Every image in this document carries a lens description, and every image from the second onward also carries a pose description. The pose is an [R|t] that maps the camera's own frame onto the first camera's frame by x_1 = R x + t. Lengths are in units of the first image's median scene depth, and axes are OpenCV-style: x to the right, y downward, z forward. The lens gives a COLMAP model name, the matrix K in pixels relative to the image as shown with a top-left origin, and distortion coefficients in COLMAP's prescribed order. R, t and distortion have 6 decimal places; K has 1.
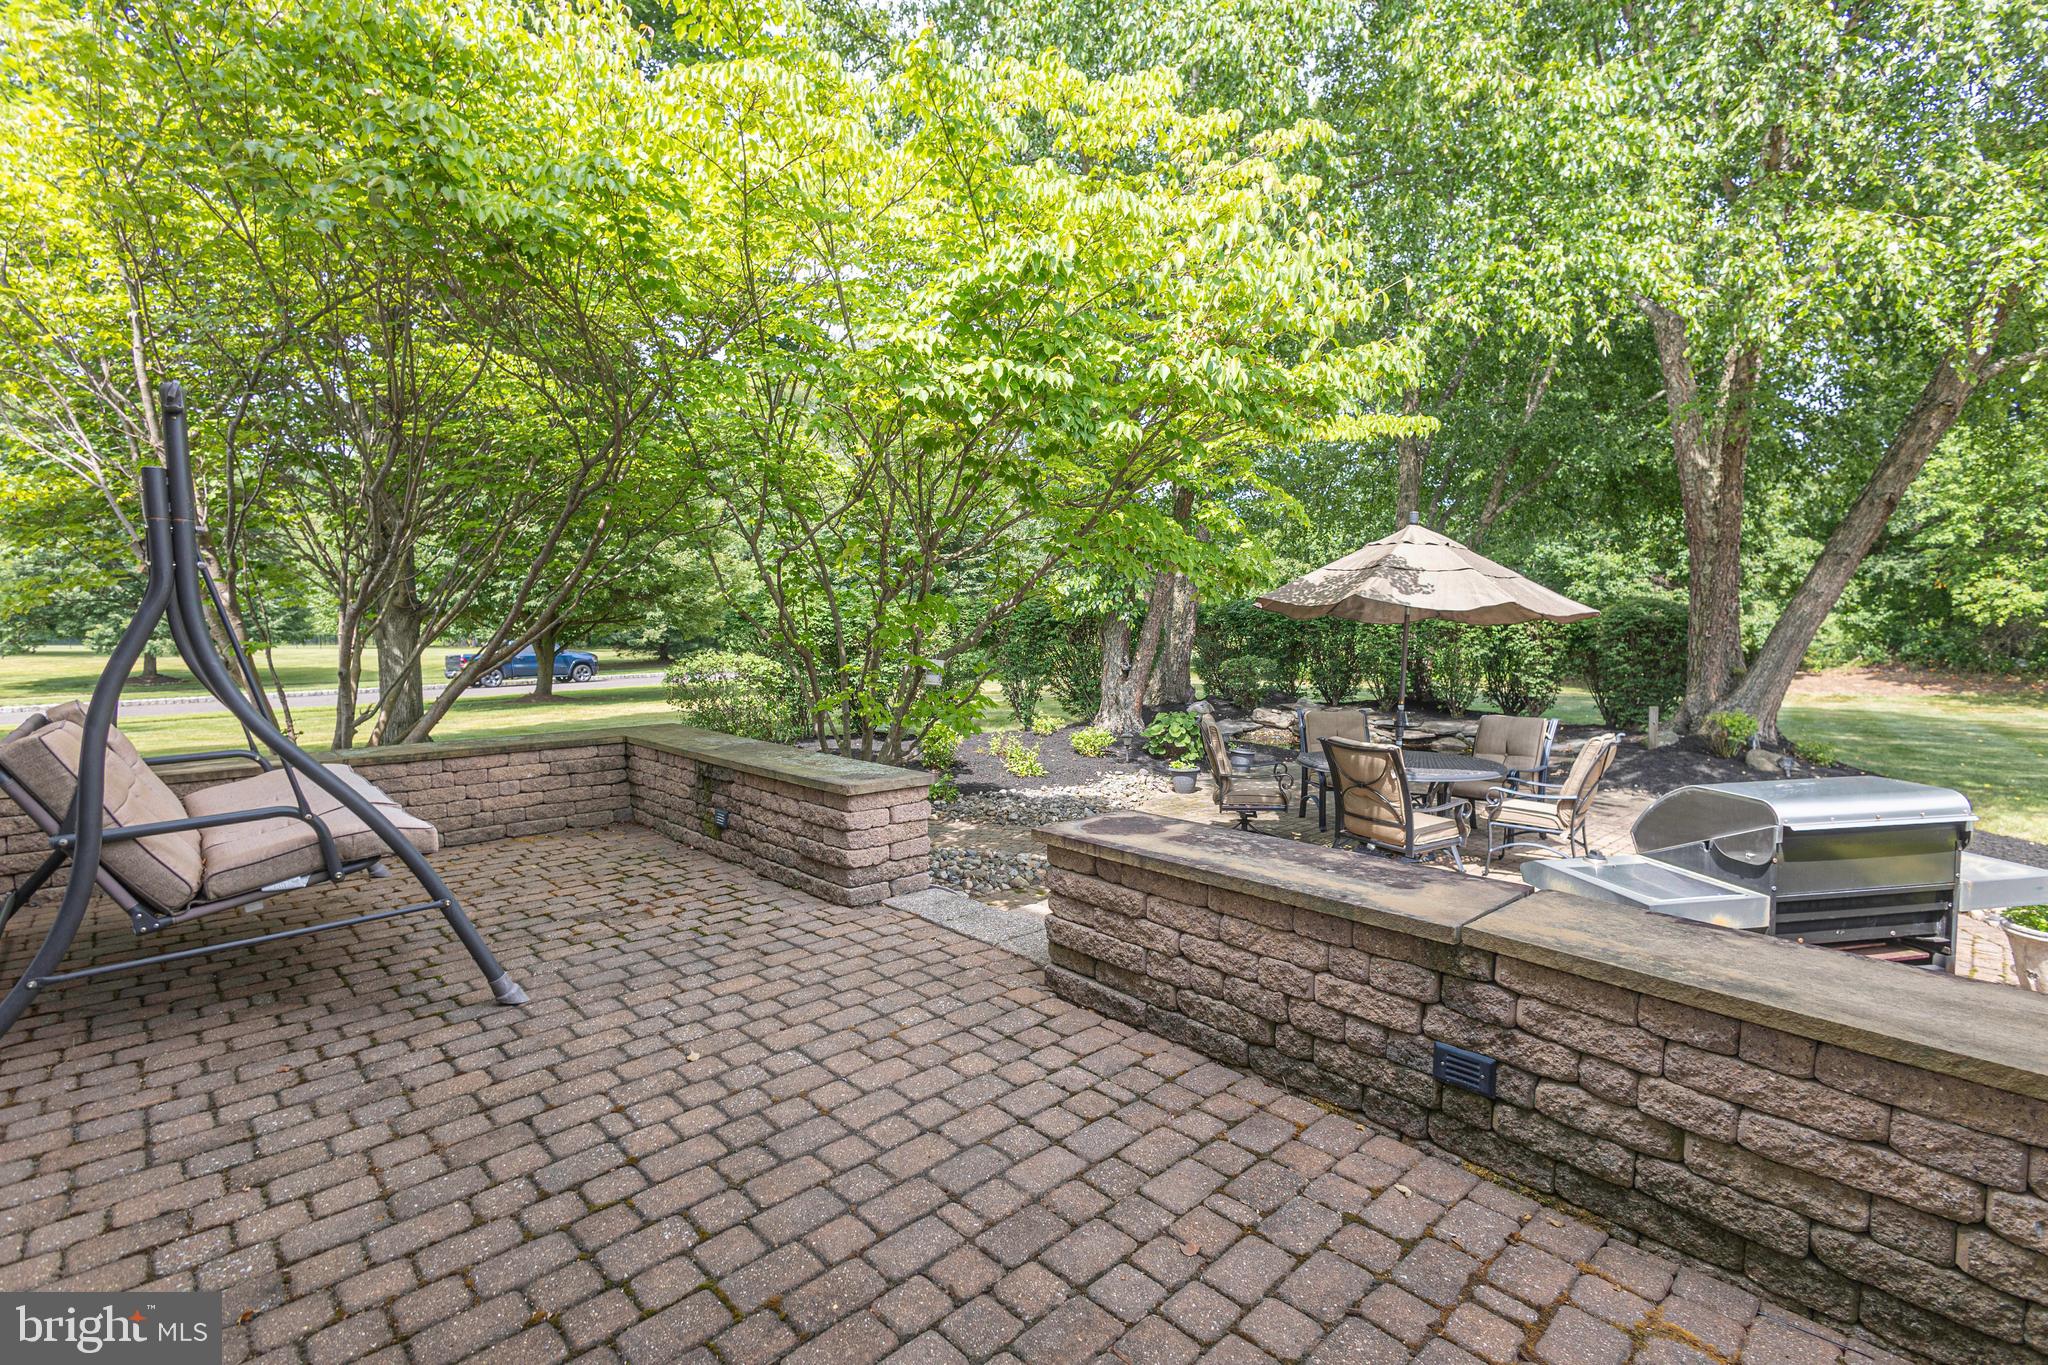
lens RADIAL K [[931.2, 0, 1024.0], [0, 931.2, 682.5], [0, 0, 1]] dist [-0.001358, -0.000343]
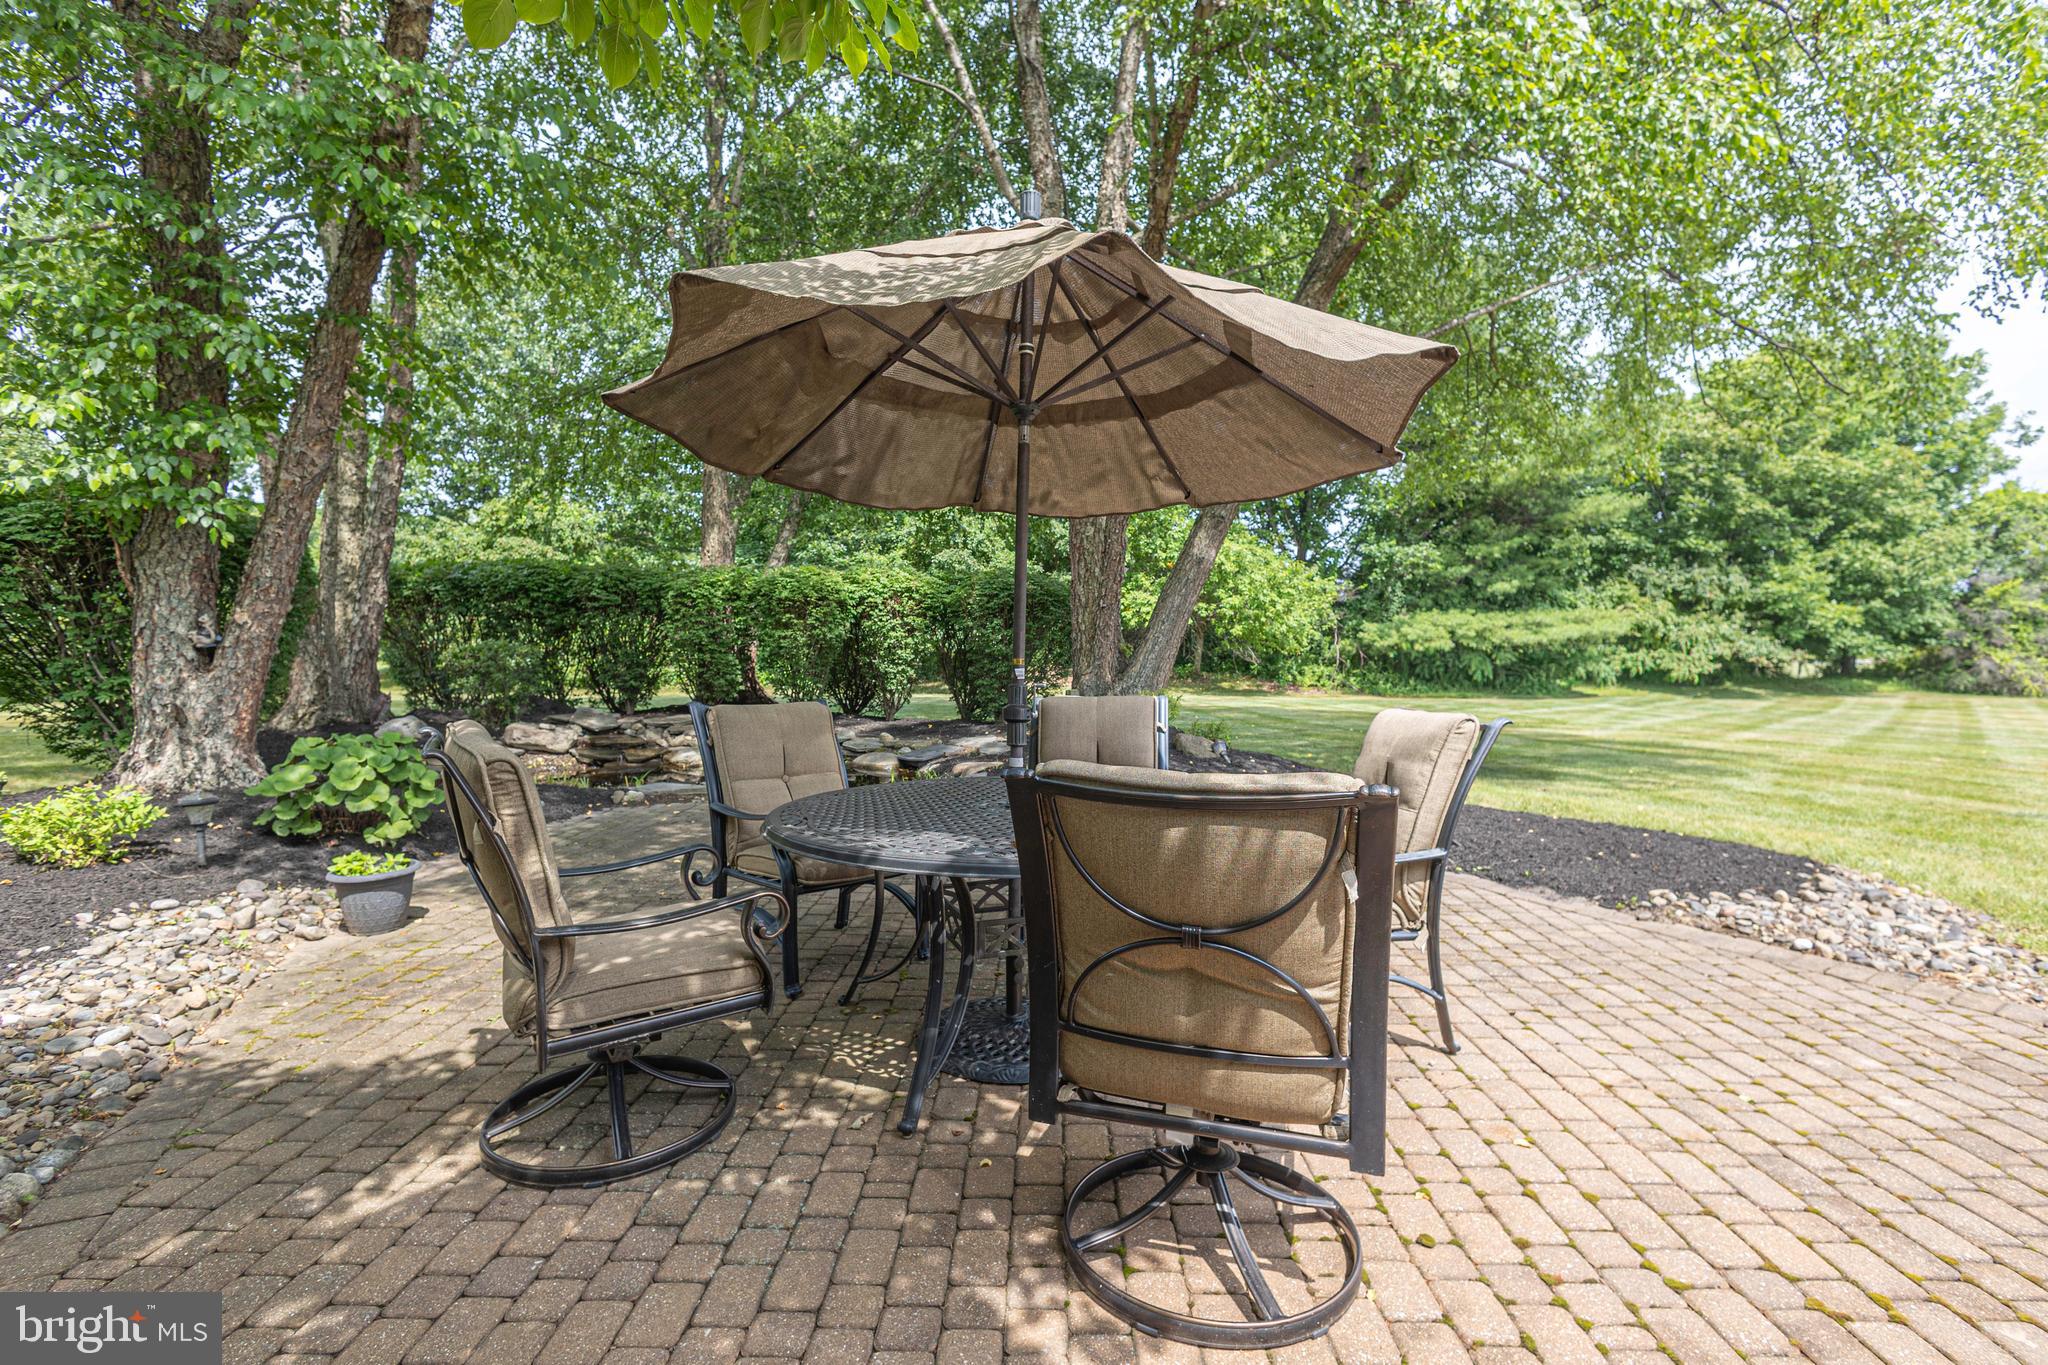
lens RADIAL K [[946.7, 0, 1024.0], [0, 946.7, 682.5], [0, 0, 1]] dist [-0.002640, 0.017764]
pose [[0.713787, -0.025182, 0.699910, 0.078548], [0.037028, 0.999313, -0.001808, 0.020433], [-0.699383, 0.027207, 0.714229, 0.459351]]
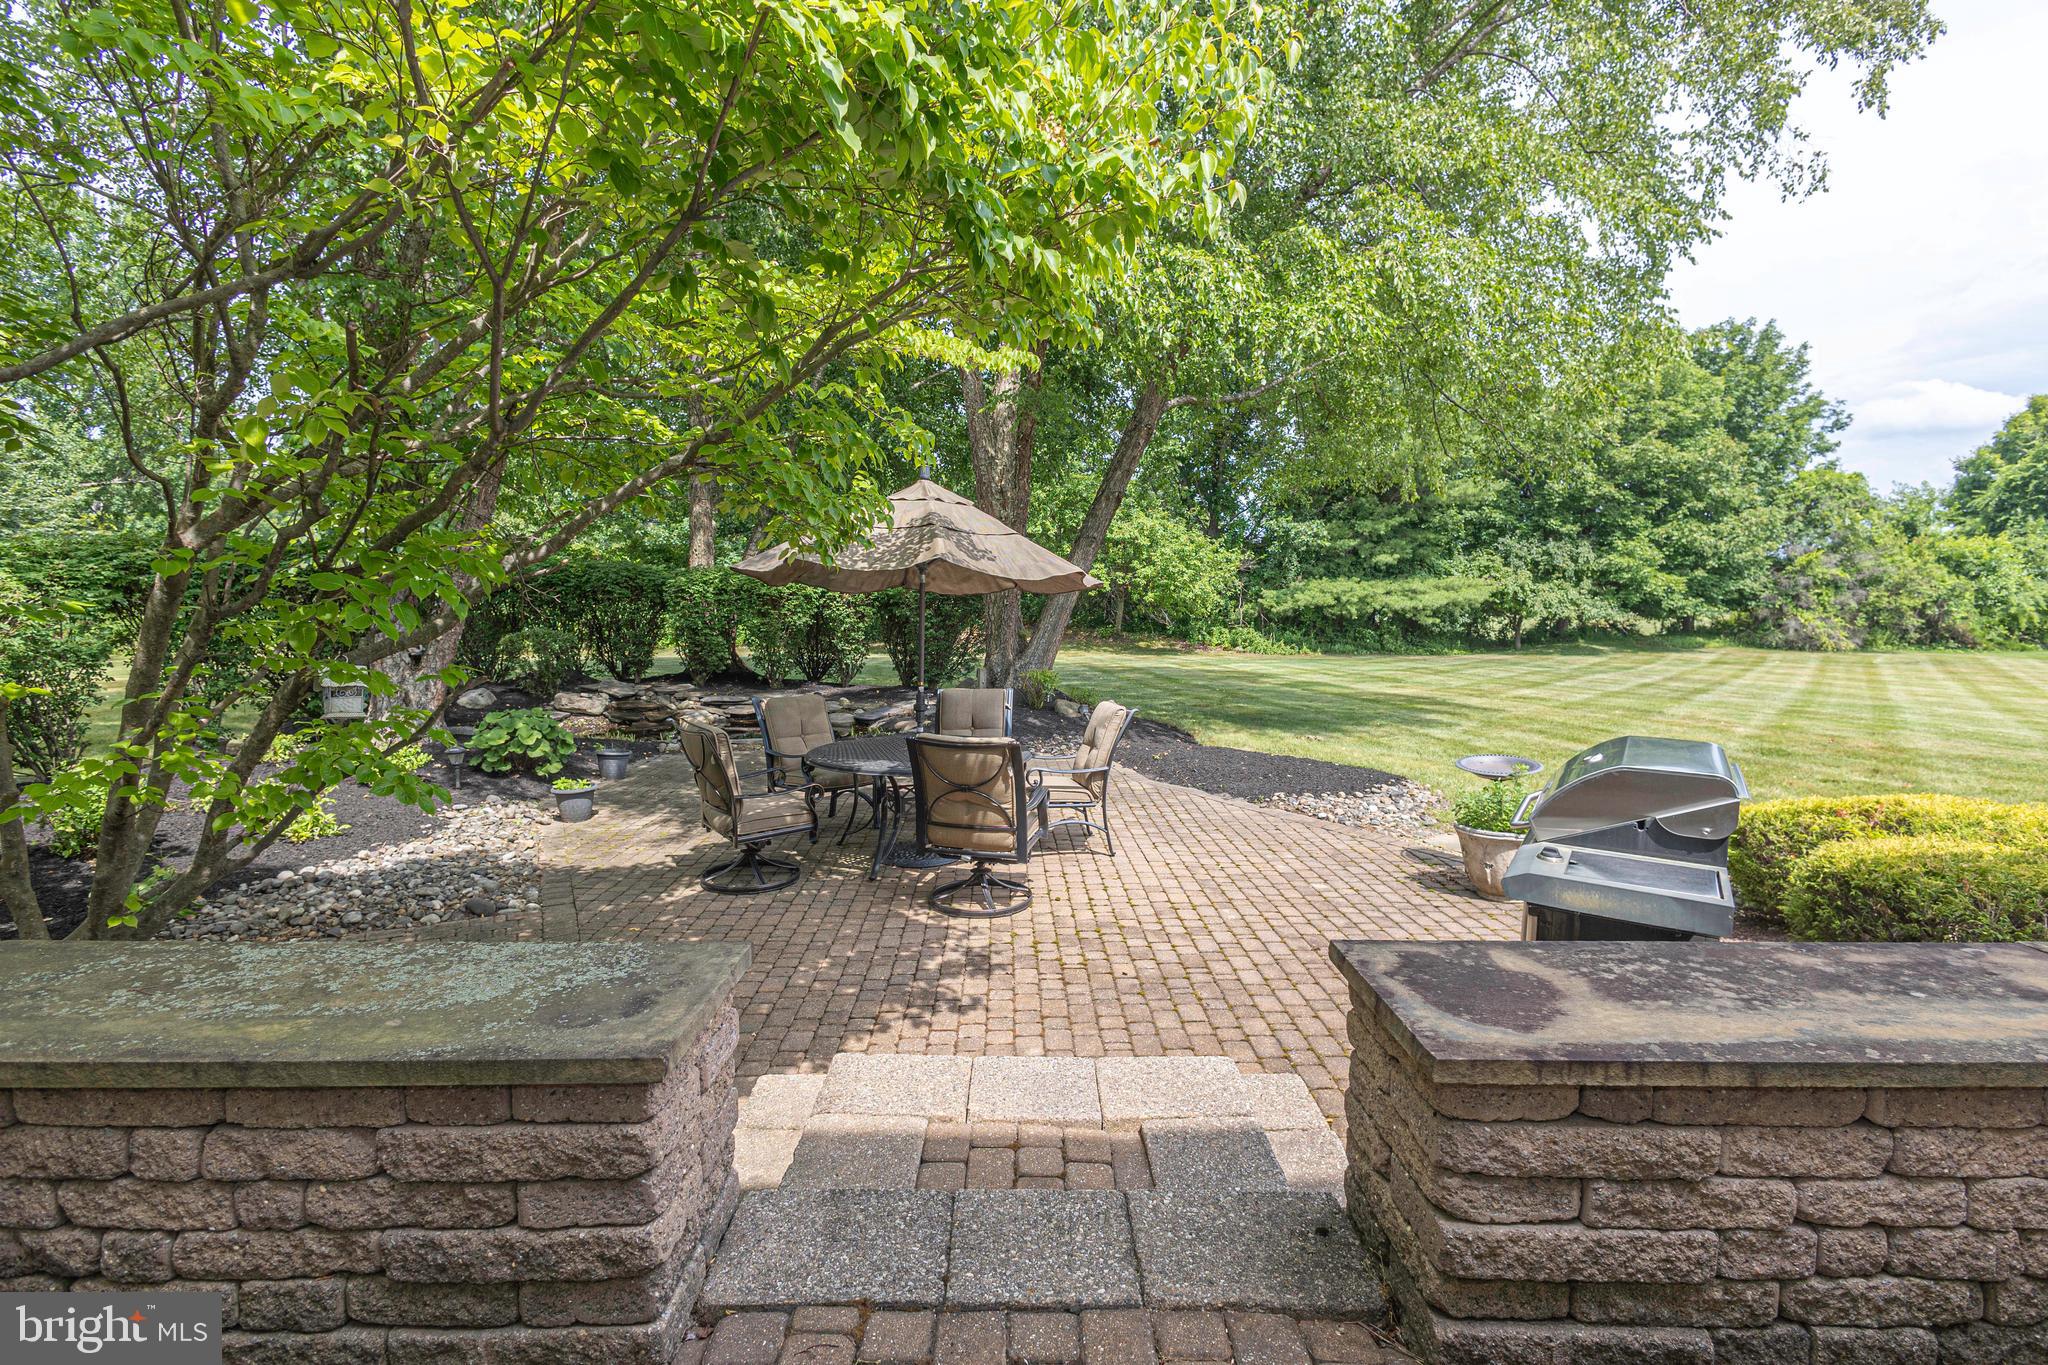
lens RADIAL K [[937.5, 0, 1024.0], [0, 937.5, 682.5], [0, 0, 1]] dist [0.001307, 0.000122]
pose [[0.672002, -0.065088, 0.737683, -0.116287], [0.037888, 0.997847, 0.053528, -0.014738], [-0.739579, -0.008022, 0.673022, 0.218125]]
